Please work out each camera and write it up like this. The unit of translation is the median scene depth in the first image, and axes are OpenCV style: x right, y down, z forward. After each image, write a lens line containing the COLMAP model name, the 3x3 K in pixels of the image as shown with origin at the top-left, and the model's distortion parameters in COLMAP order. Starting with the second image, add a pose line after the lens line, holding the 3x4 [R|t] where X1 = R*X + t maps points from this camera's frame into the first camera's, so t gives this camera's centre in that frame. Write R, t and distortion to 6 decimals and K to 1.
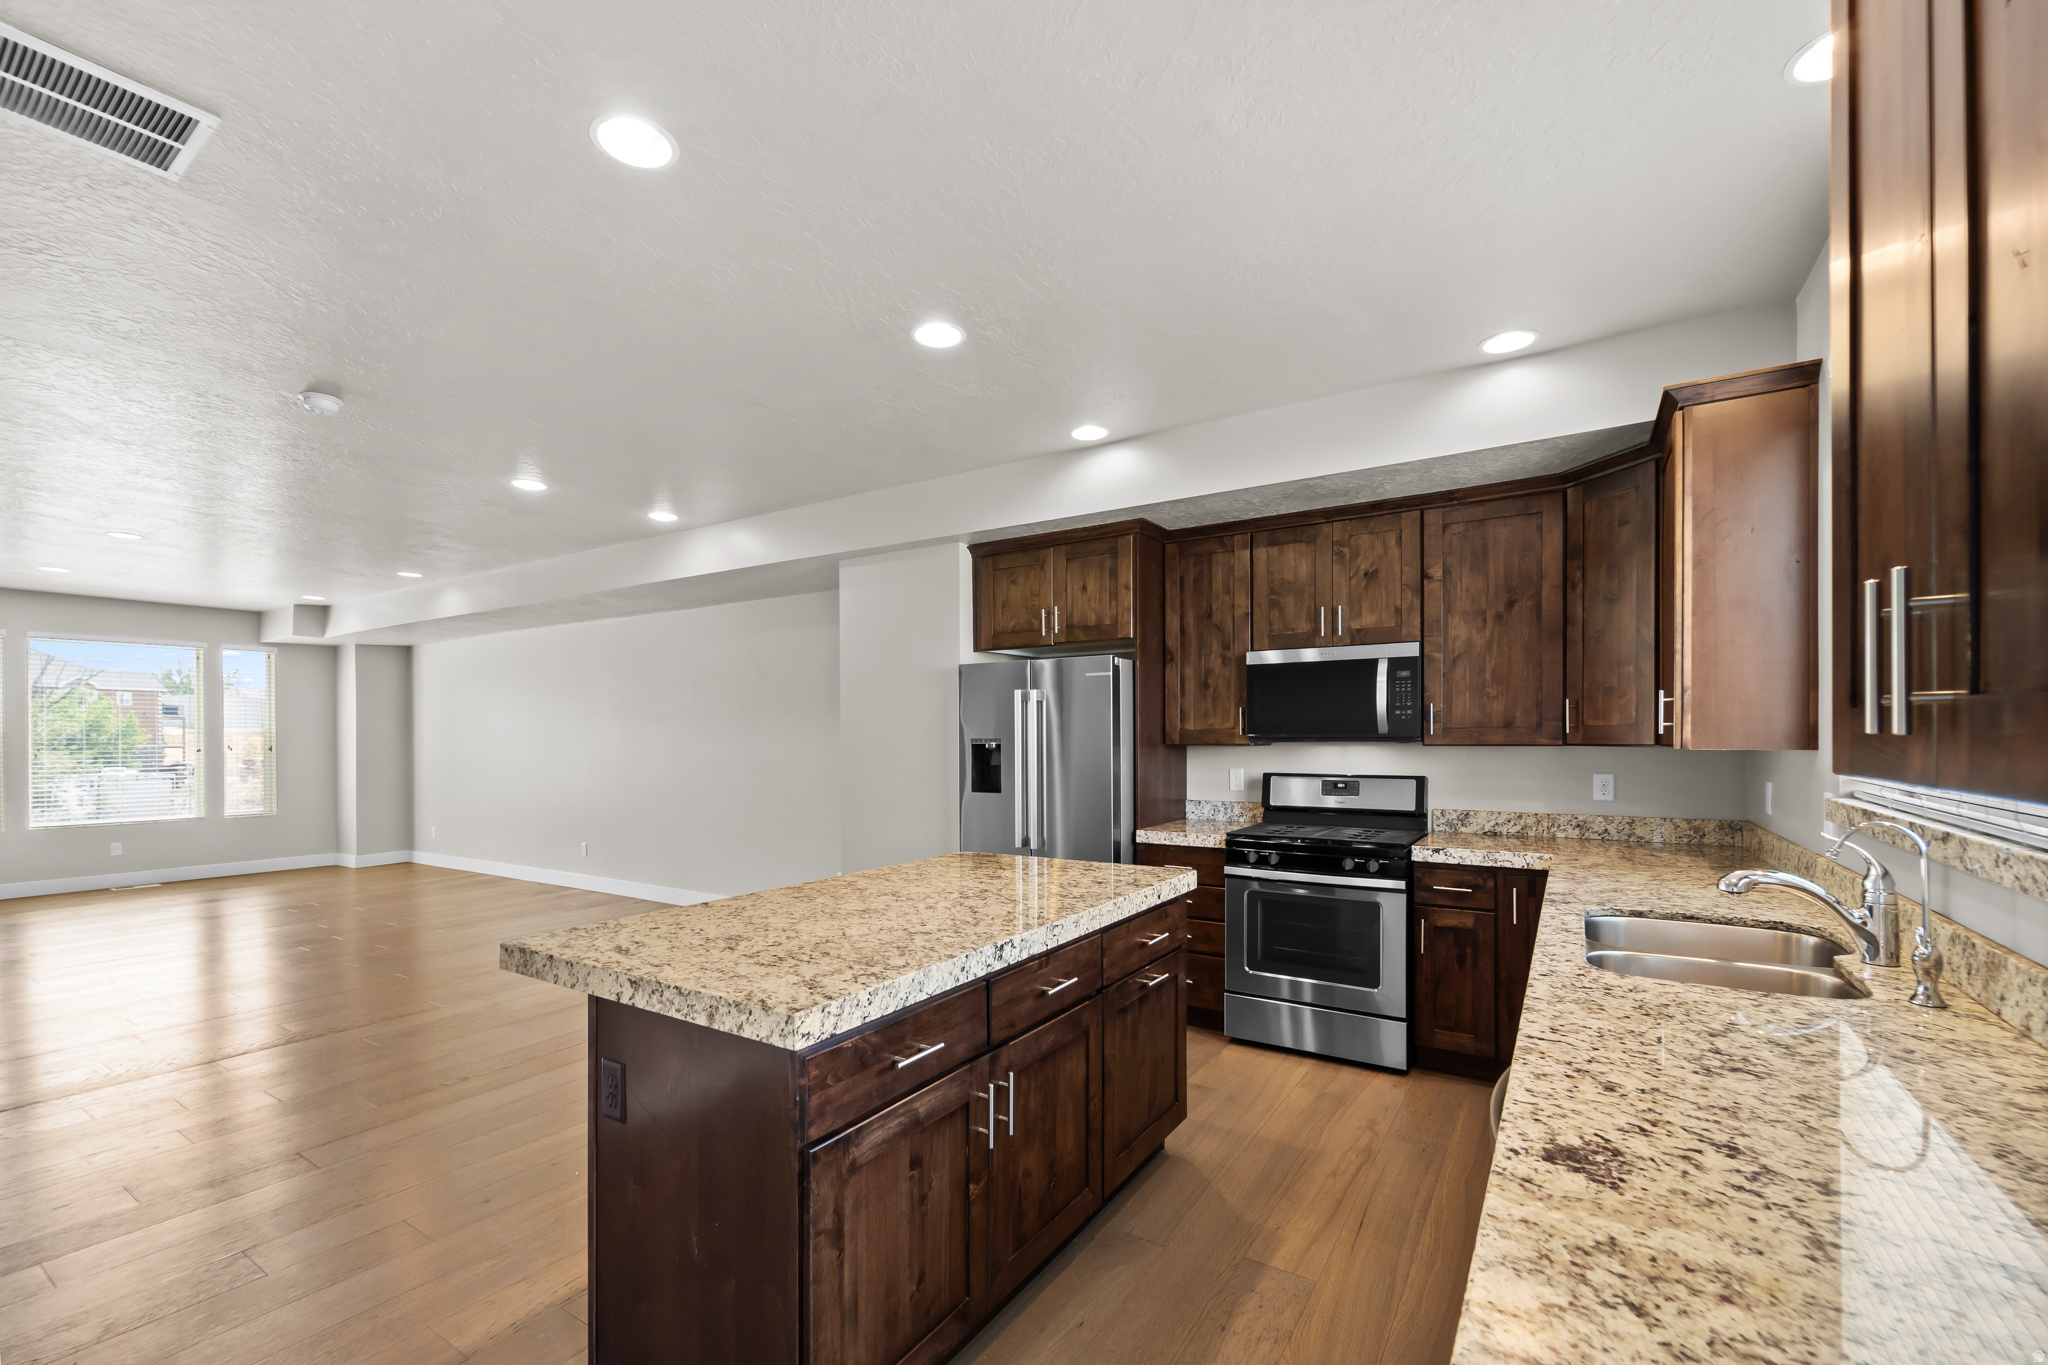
lens RADIAL K [[847.1, 0, 1044.9], [0, 847.1, 735.2], [0, 0, 1]] dist [0.003413, -0.000629]
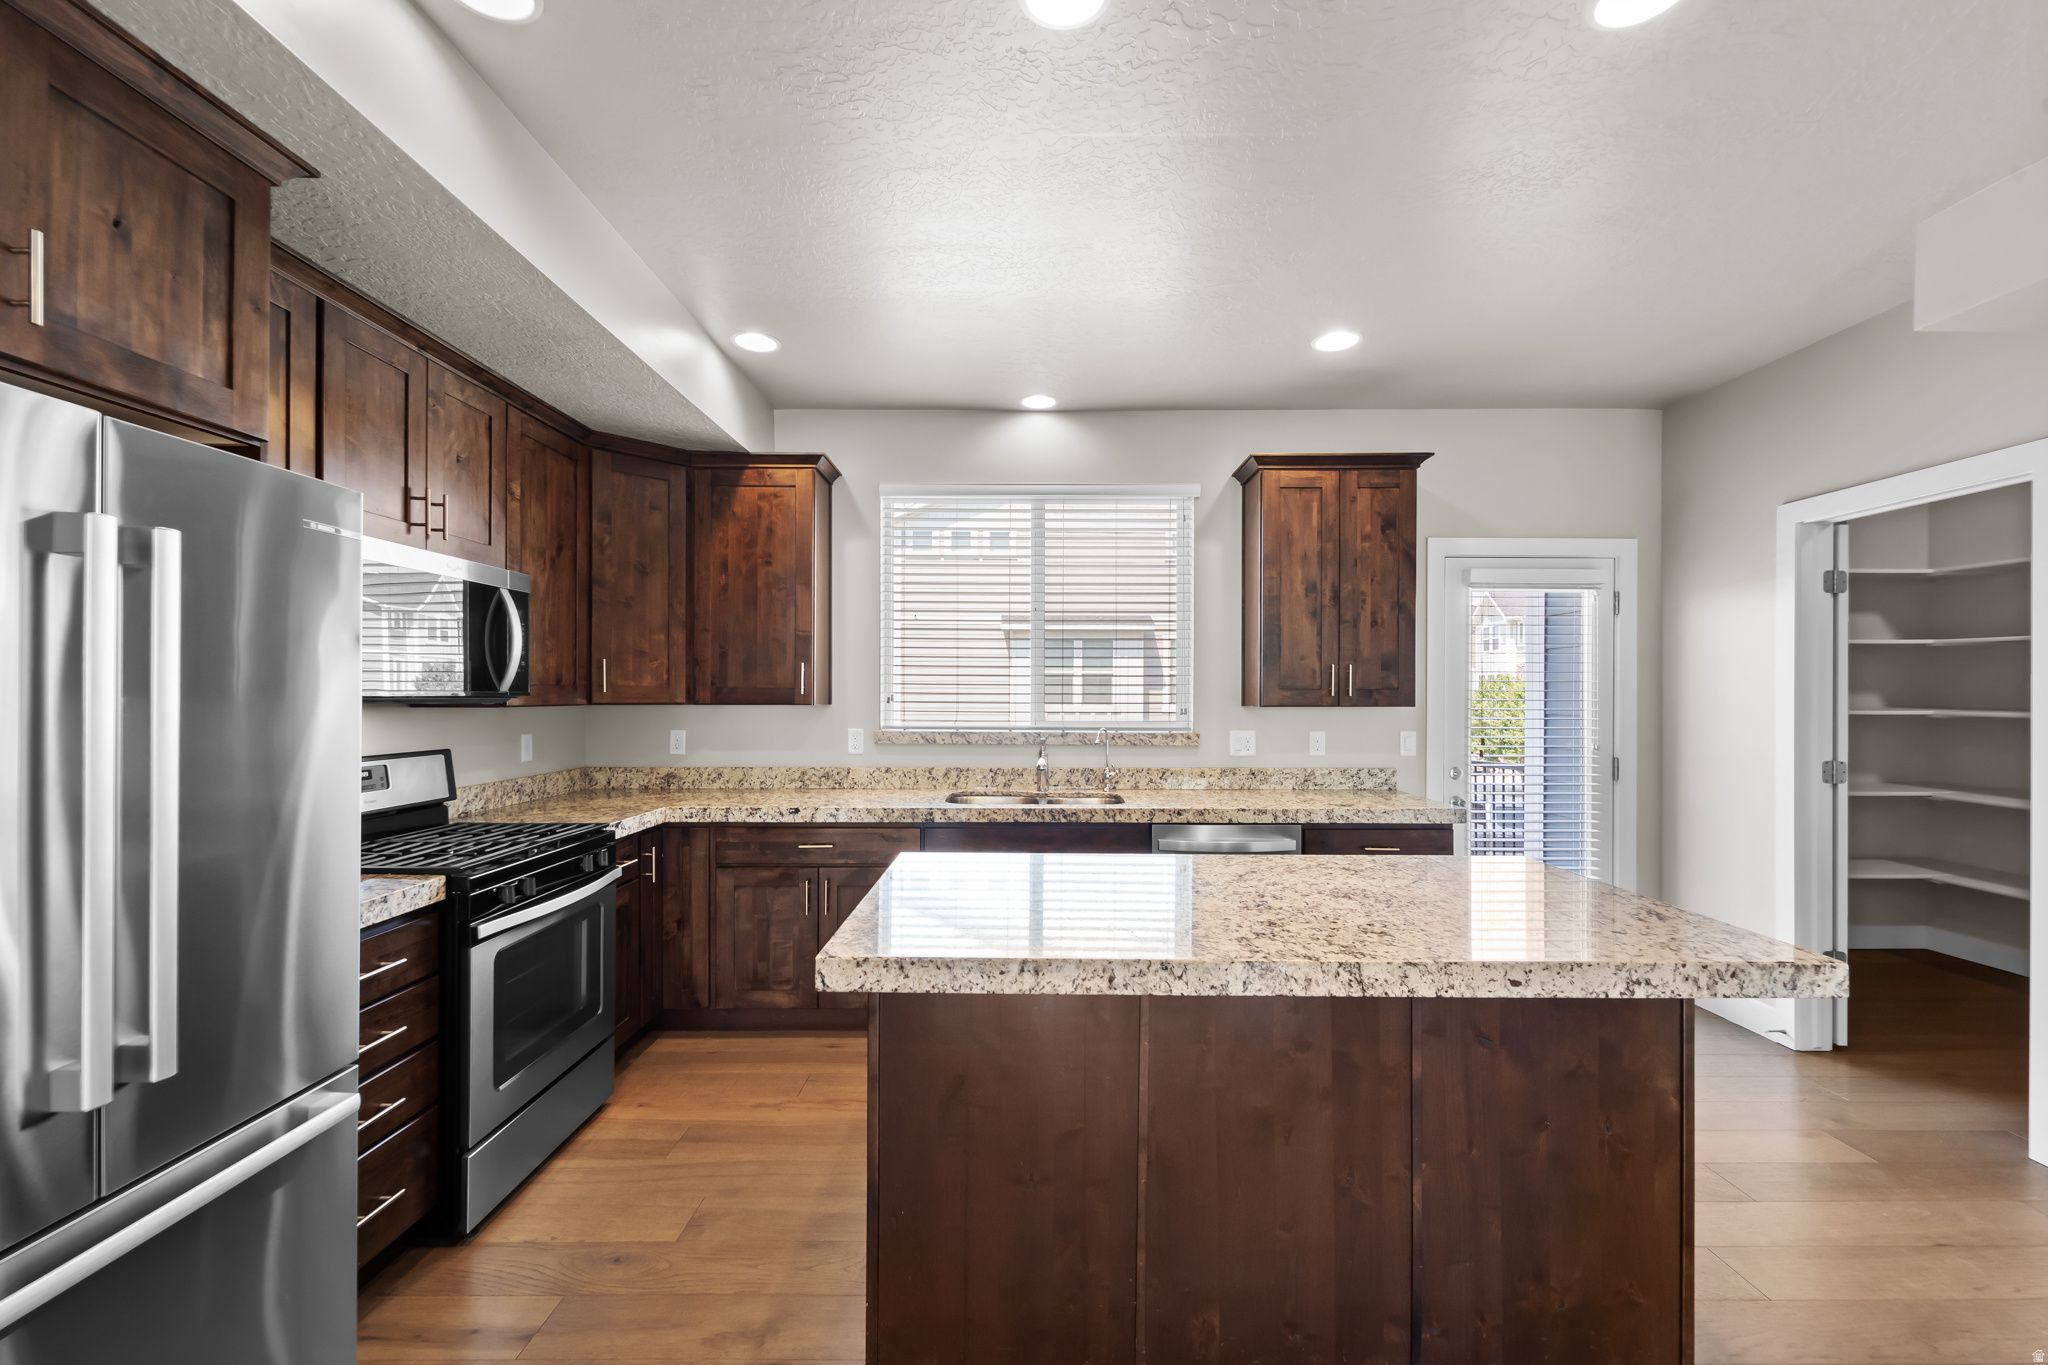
lens RADIAL K [[847.1, 0, 1001.8], [0, 847.1, 691.6], [0, 0, 1]] dist [0.003413, -0.000629]
pose [[-0.498078, 0.006863, 0.867105, -0.434568], [-0.001022, 0.999963, -0.008501, 0.004341], [-0.867132, -0.005120, -0.498053, 0.955616]]
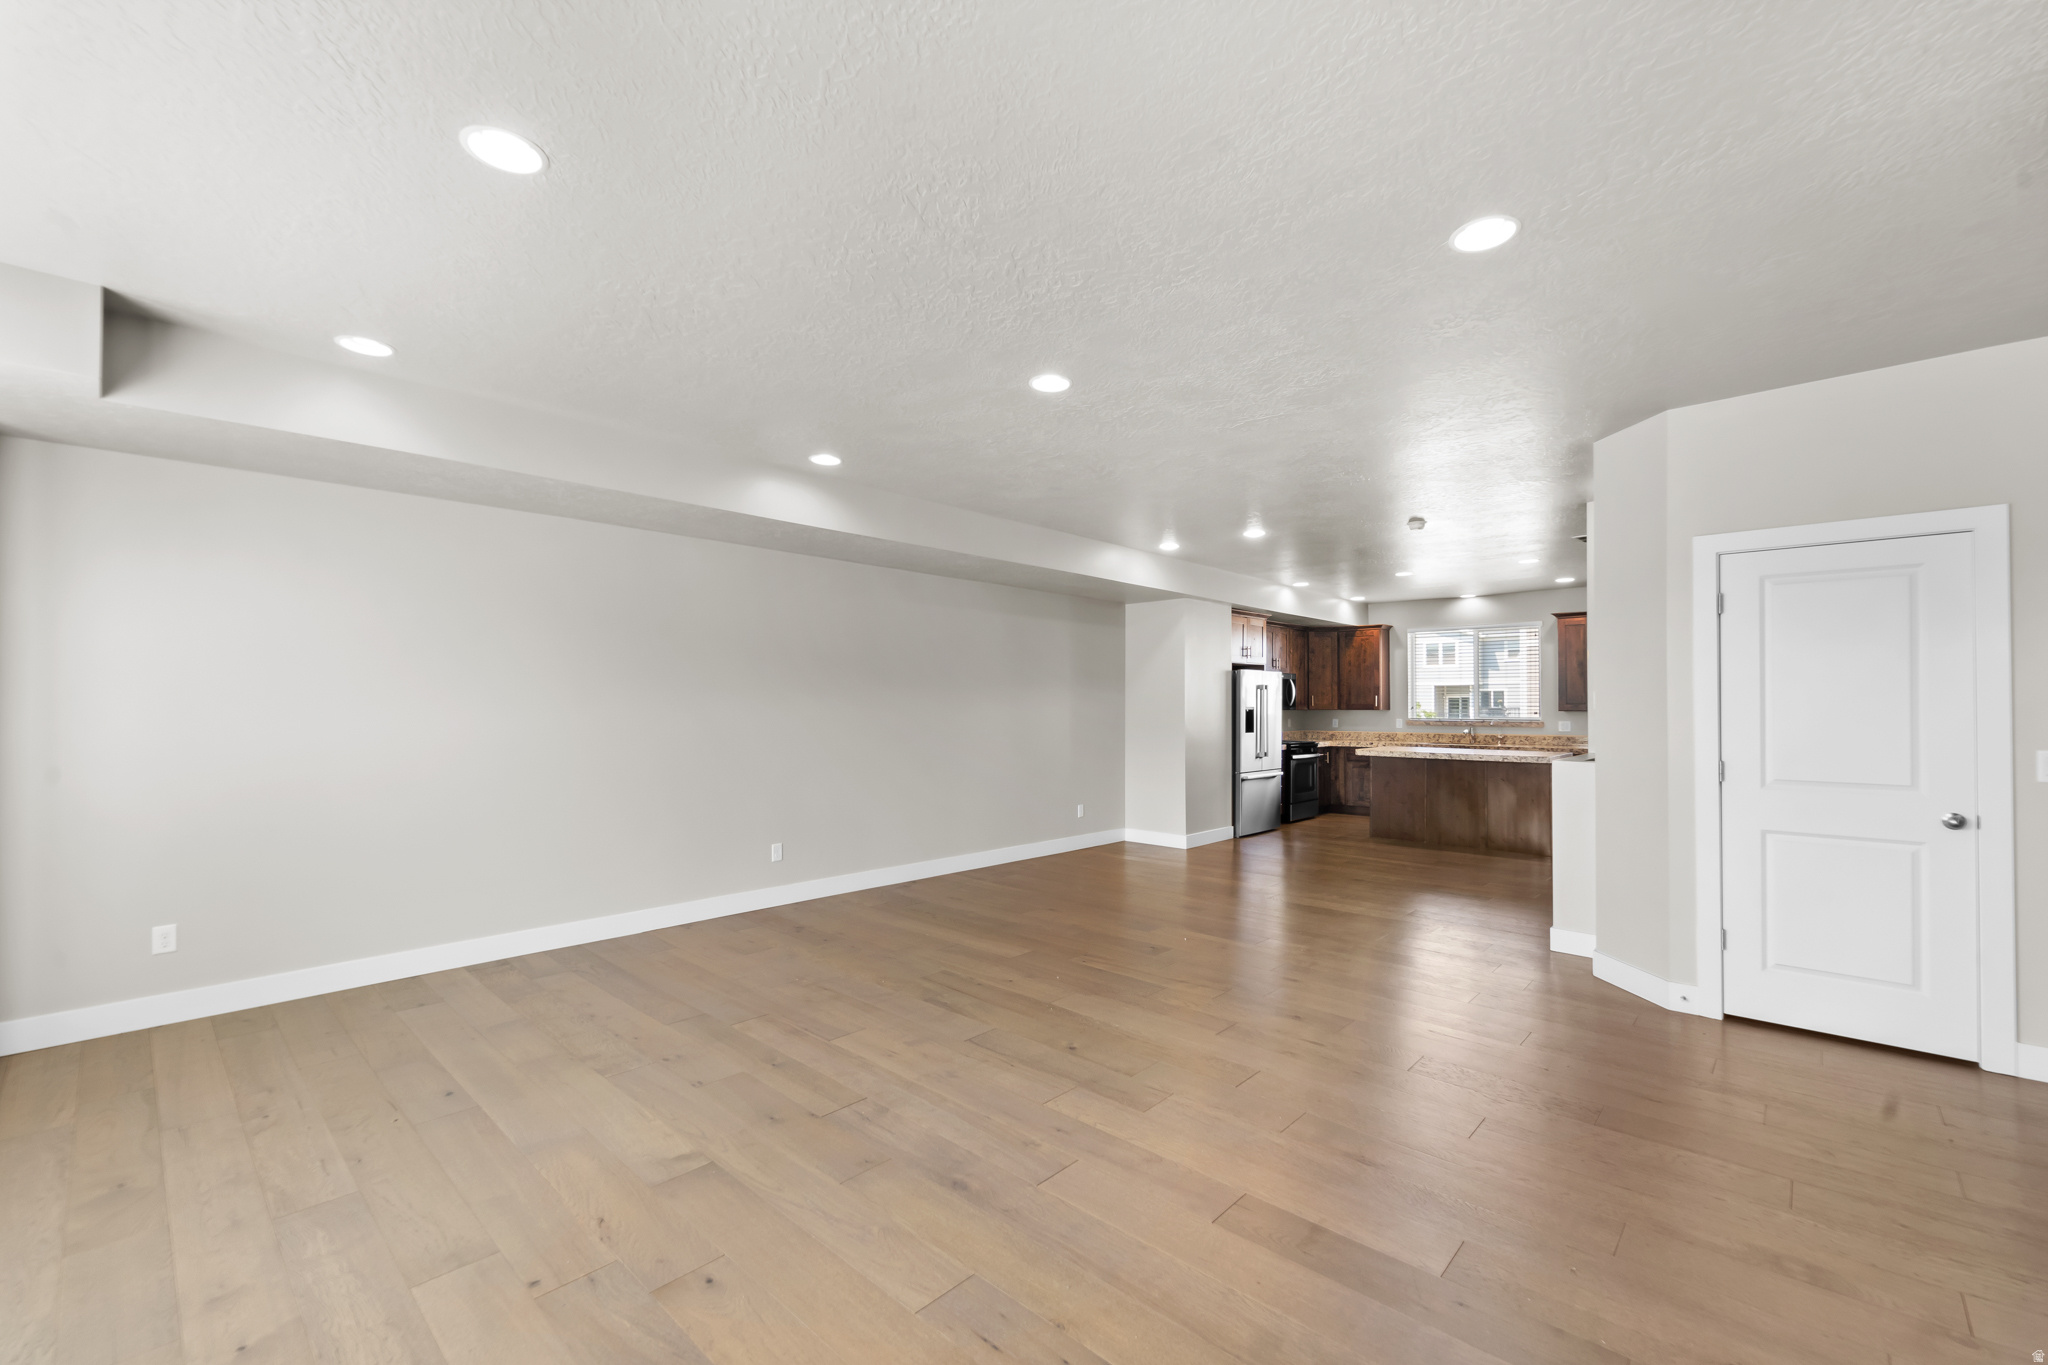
lens RADIAL K [[847.1, 0, 1029.0], [0, 847.1, 700.8], [0, 0, 1]] dist [0.003413, -0.000629]
pose [[0.190514, 0.011796, 0.981614, -2.431119], [-0.003489, 0.999930, -0.011339, 0.016626], [-0.981678, -0.001265, 0.190542, 1.265159]]
